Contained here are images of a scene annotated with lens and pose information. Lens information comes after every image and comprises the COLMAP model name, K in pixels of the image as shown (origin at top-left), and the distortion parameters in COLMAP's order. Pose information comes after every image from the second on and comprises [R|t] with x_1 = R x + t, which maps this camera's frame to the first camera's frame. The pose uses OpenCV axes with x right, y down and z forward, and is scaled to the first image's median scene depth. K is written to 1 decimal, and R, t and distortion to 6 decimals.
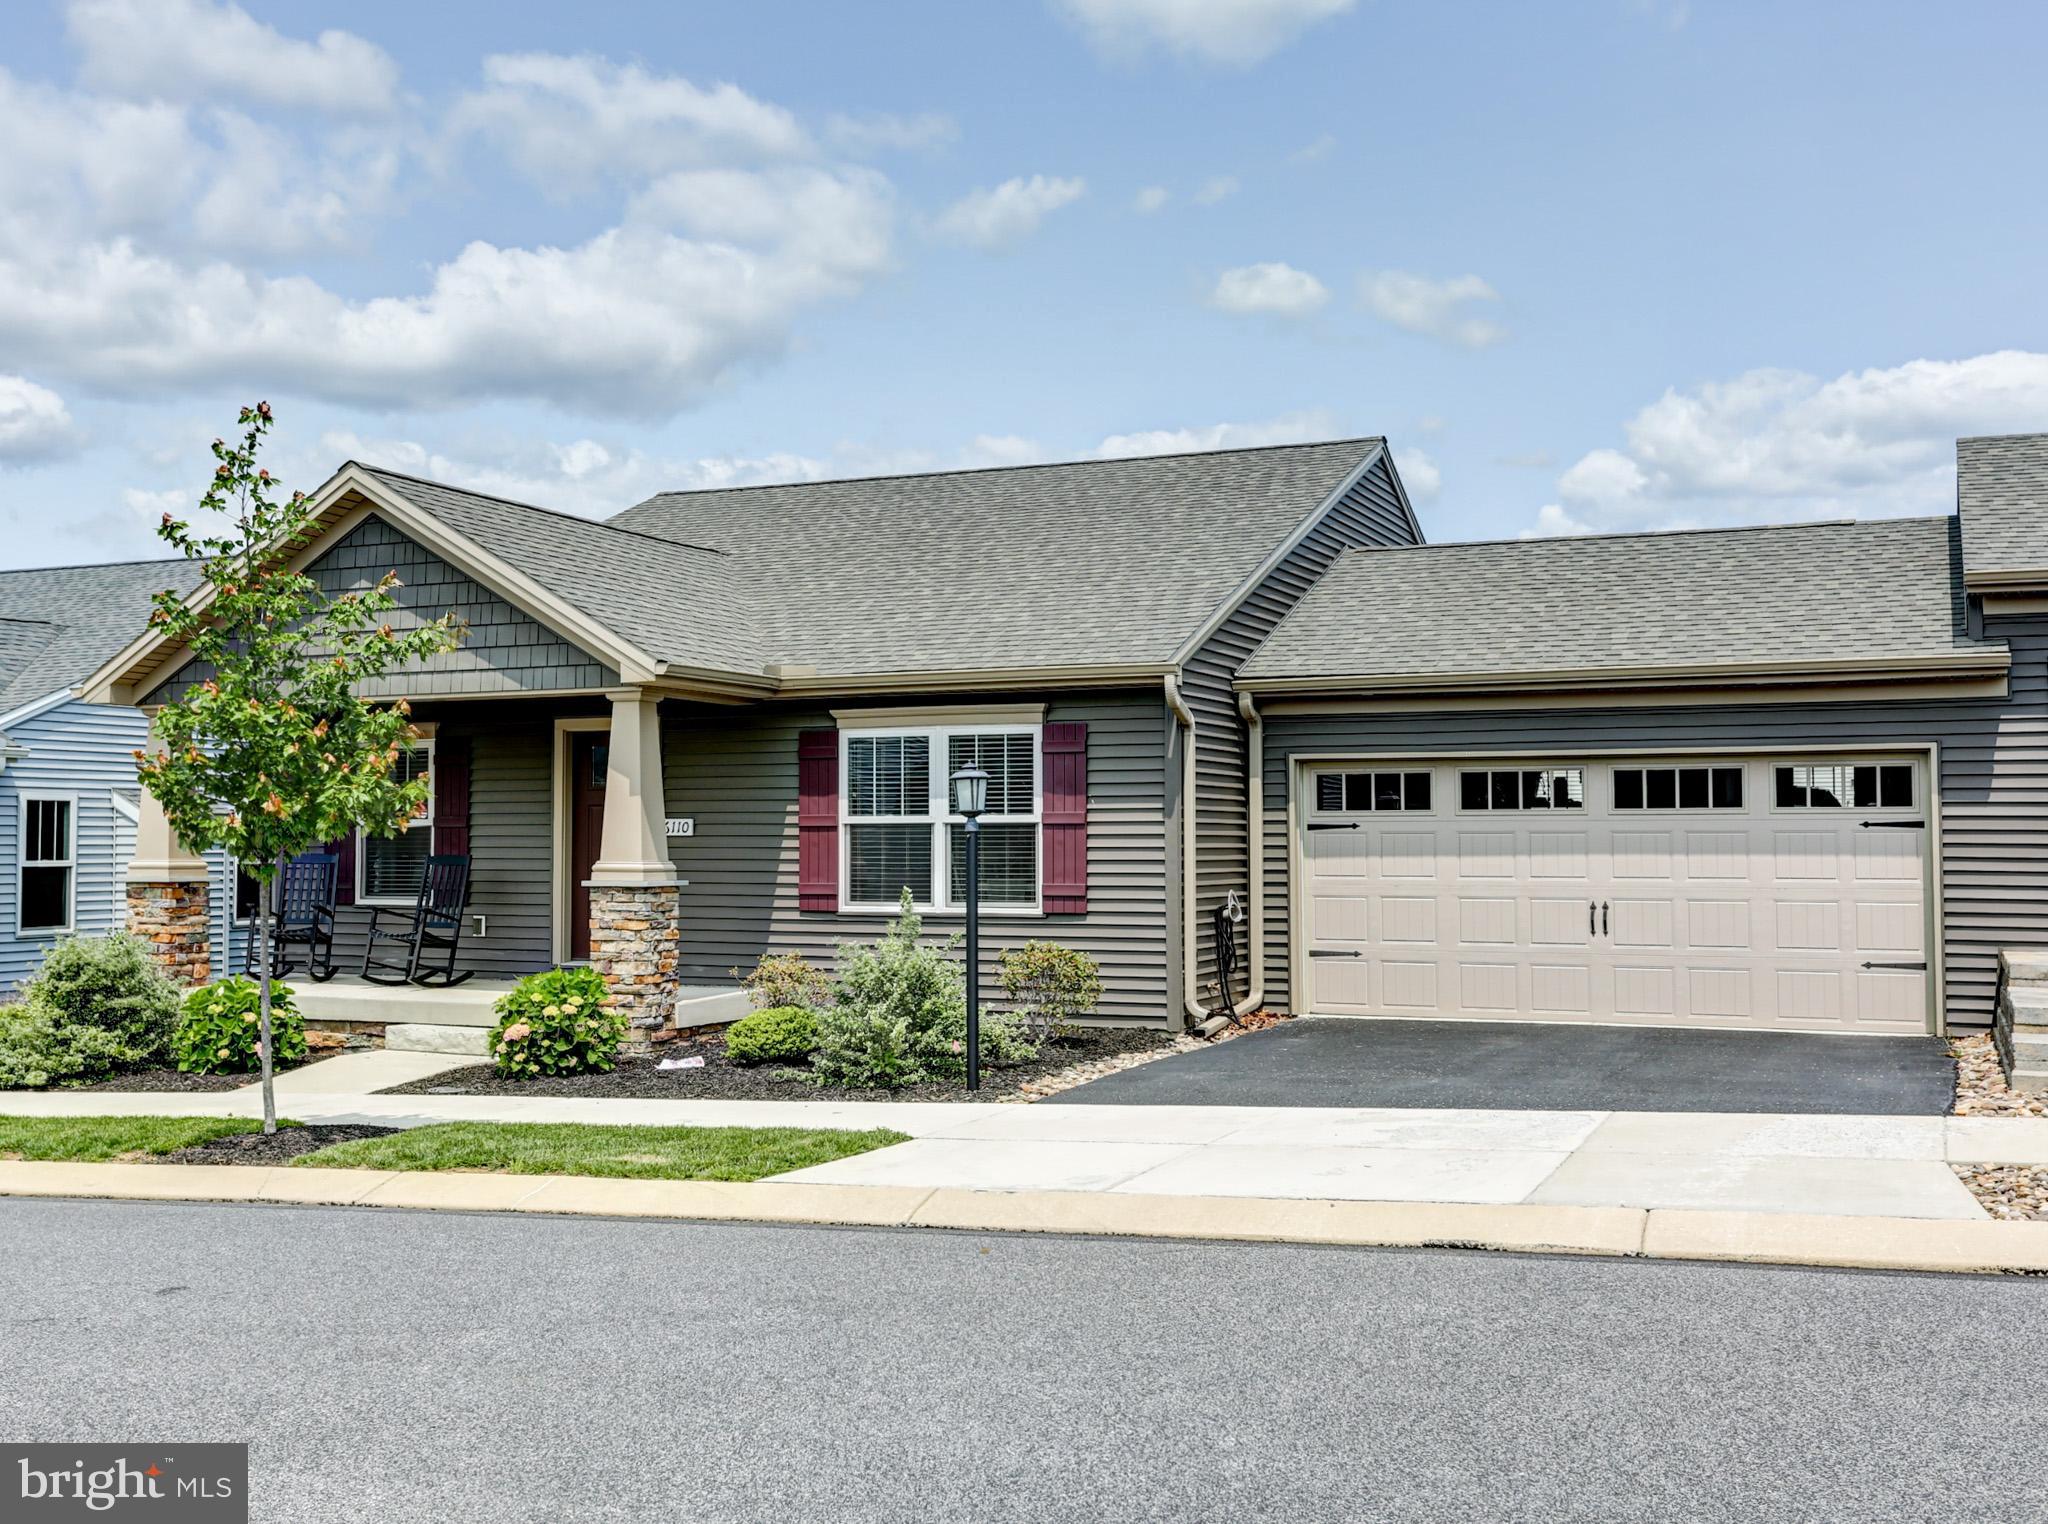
lens RADIAL K [[2141.6, 0, 1024.0], [0, 2141.6, 762.0], [0, 0, 1]] dist [-0.002901, 0.016469]
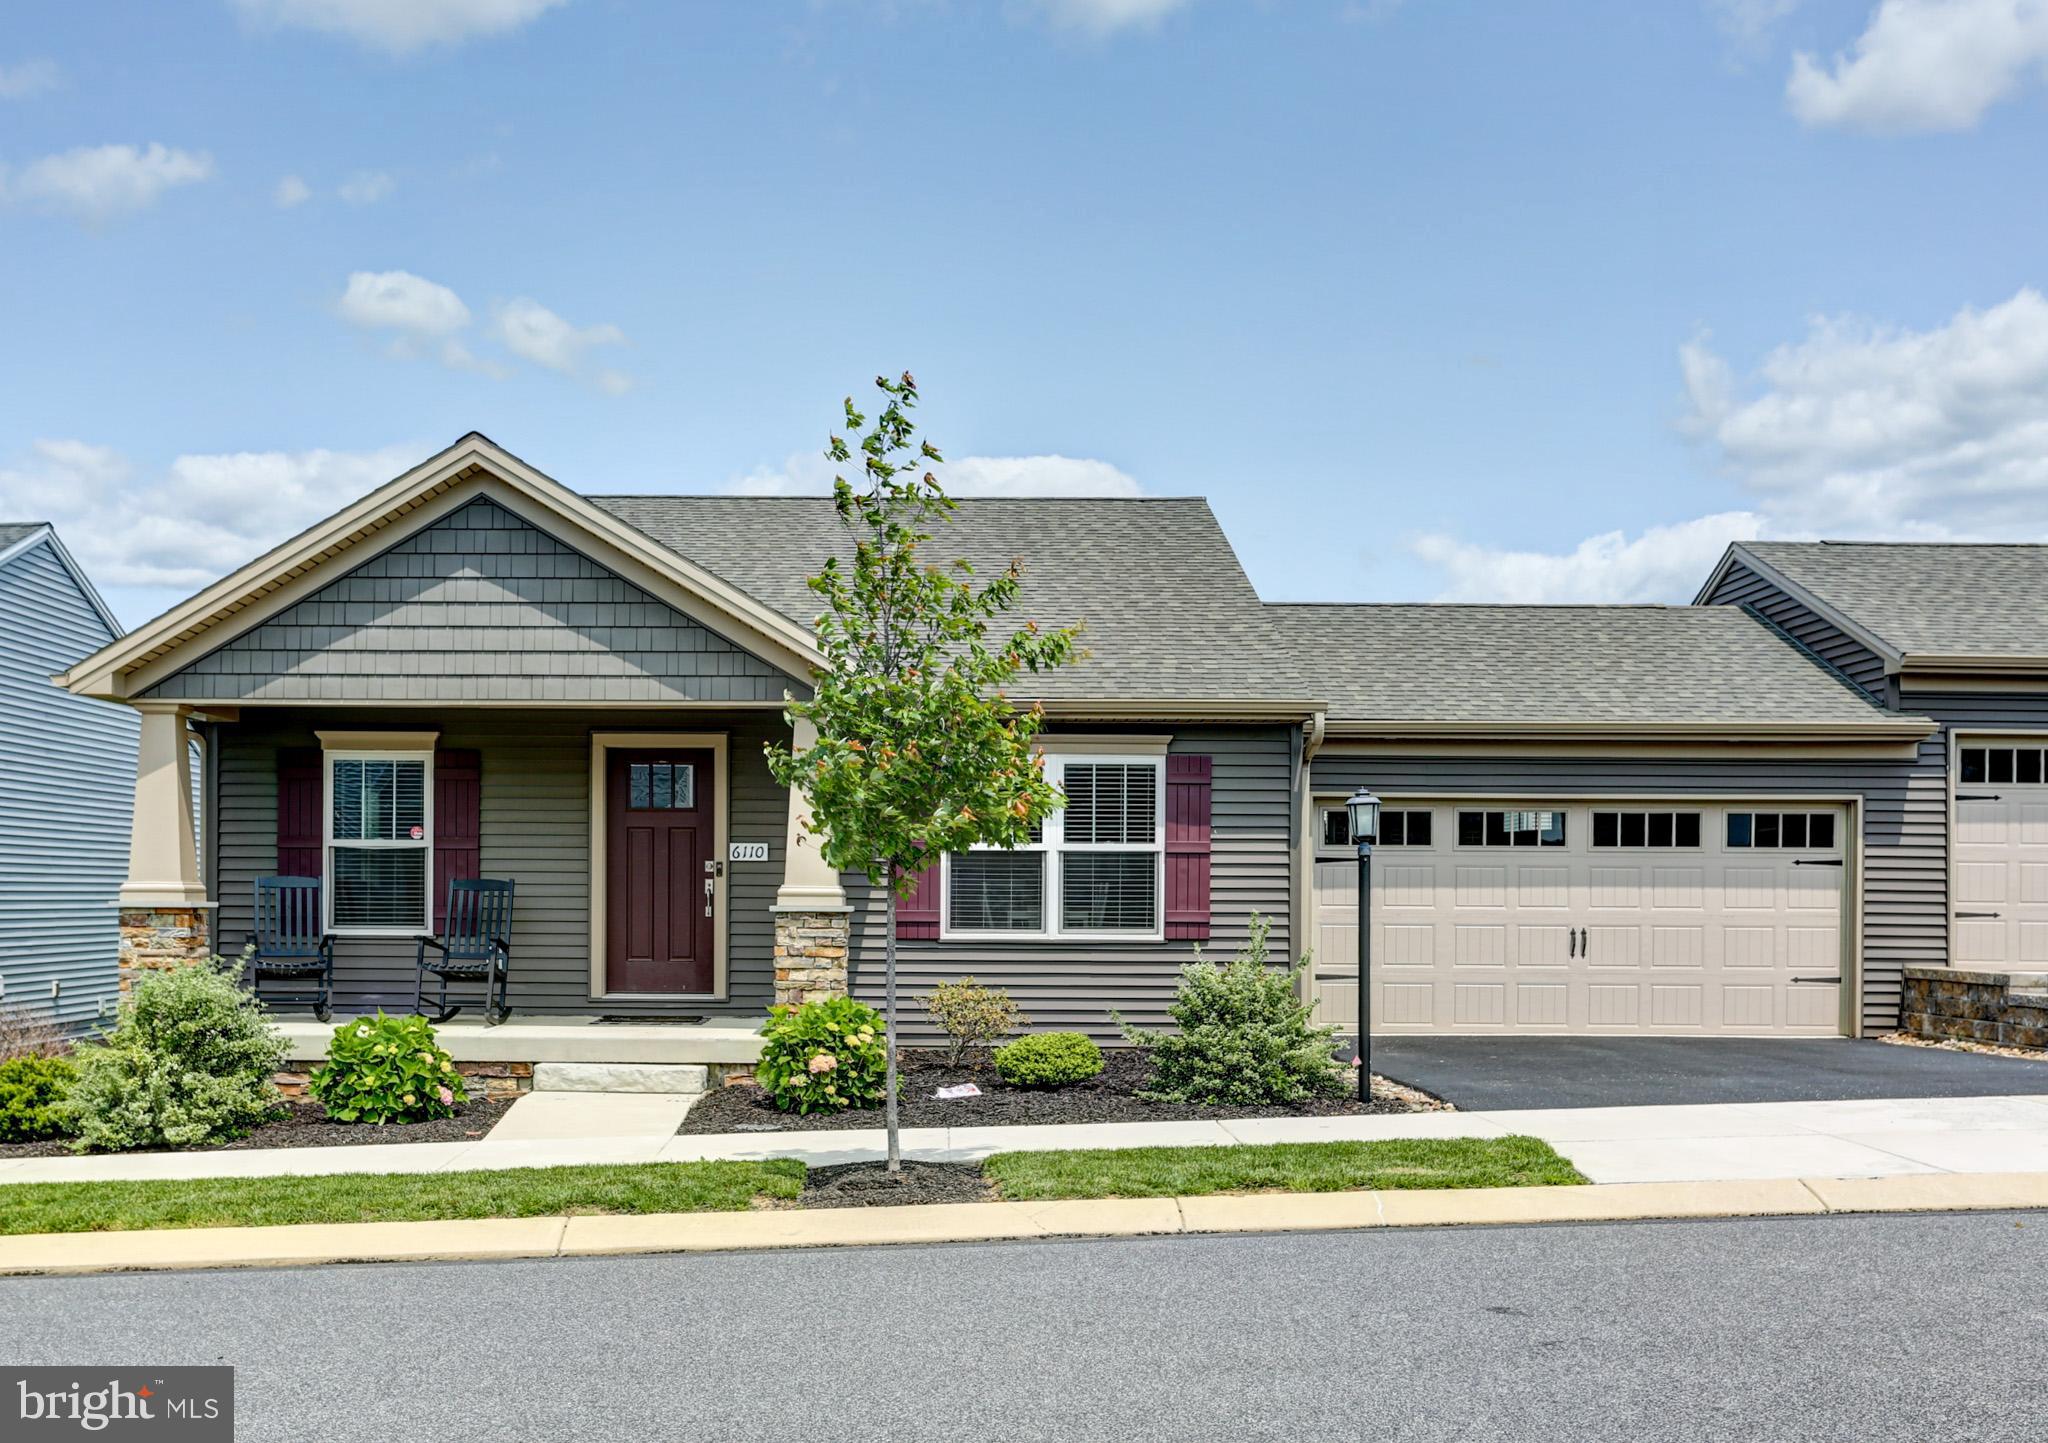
lens RADIAL K [[2129.9, 0, 1022.5], [0, 2129.9, 928.2], [0, 0, 1]] dist [0.006252, -0.012424]
pose [[0.910508, -0.001024, 0.413491, -0.477423], [-0.023232, 0.998291, 0.053630, 0.011745], [-0.412839, -0.058437, 0.908927, 0.094582]]
